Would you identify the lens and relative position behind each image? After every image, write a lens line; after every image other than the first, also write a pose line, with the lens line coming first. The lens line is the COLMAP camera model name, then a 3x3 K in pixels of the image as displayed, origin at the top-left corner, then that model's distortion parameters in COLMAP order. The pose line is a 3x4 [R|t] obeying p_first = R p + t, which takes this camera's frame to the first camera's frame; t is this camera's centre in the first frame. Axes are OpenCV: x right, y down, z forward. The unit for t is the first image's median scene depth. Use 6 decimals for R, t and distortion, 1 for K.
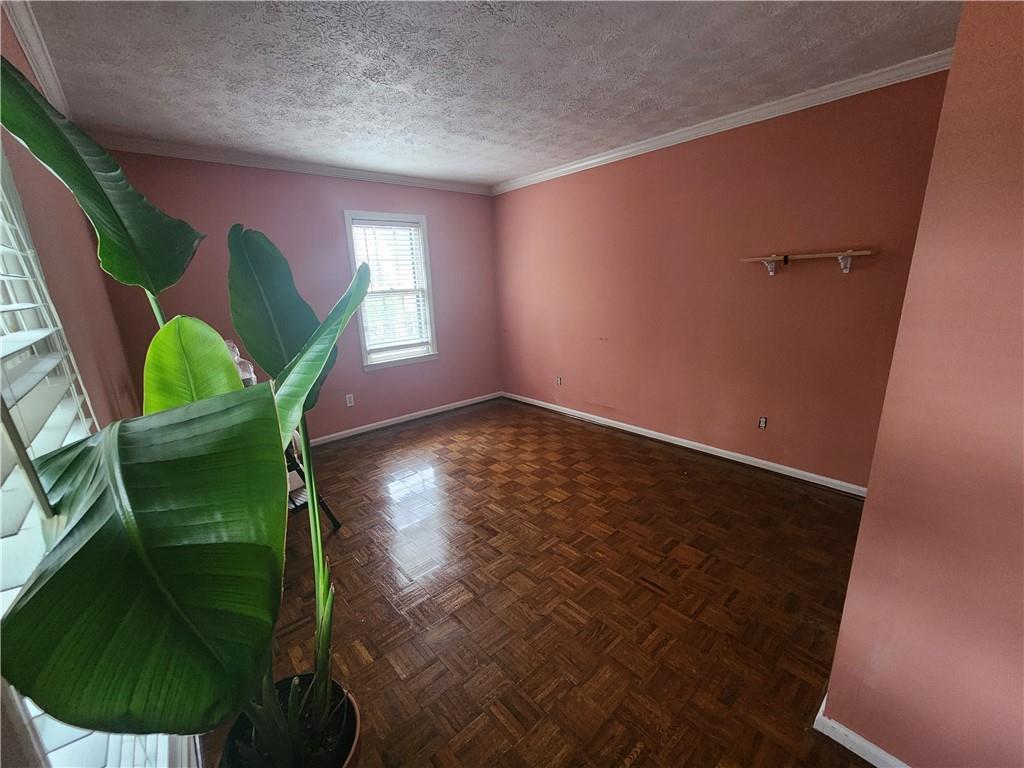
lens RADIAL K [[419.4, 0, 510.3], [0, 419.4, 385.0], [0, 0, 1]] dist [-0.002900, -0.000266]
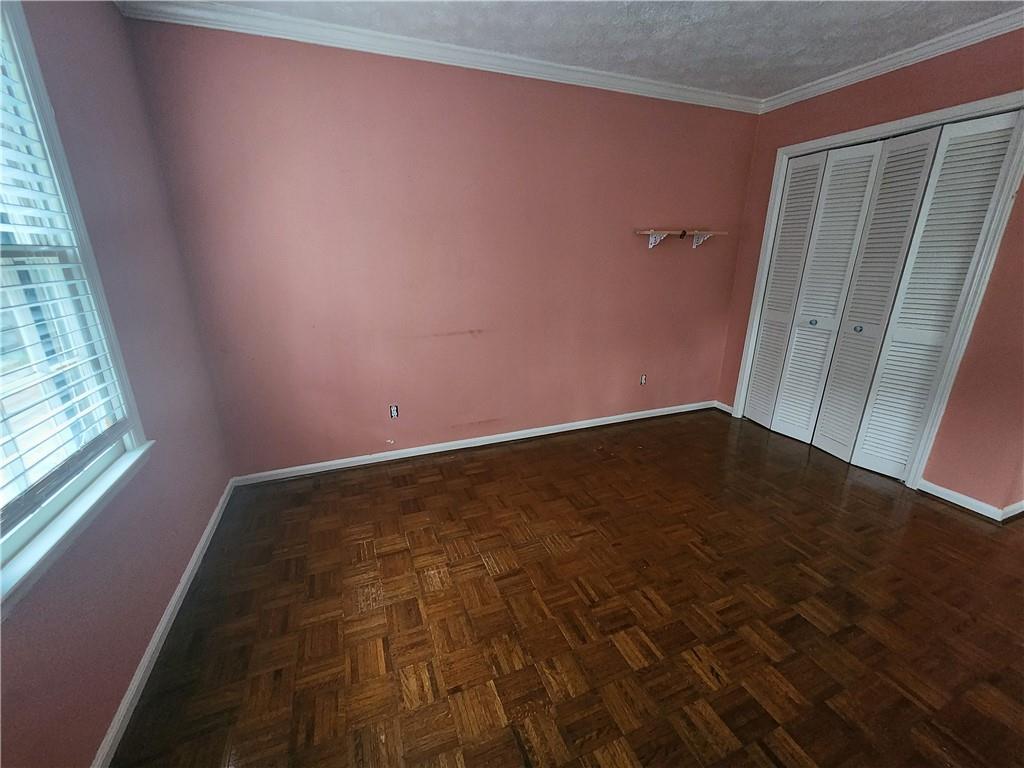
lens RADIAL K [[419.4, 0, 509.3], [0, 419.4, 388.1], [0, 0, 1]] dist [-0.002900, -0.000266]
pose [[0.332691, -0.248003, 0.909841, -0.418269], [0.220670, 0.958487, 0.180573, -0.129008], [-0.916854, 0.140700, 0.373607, 0.667568]]
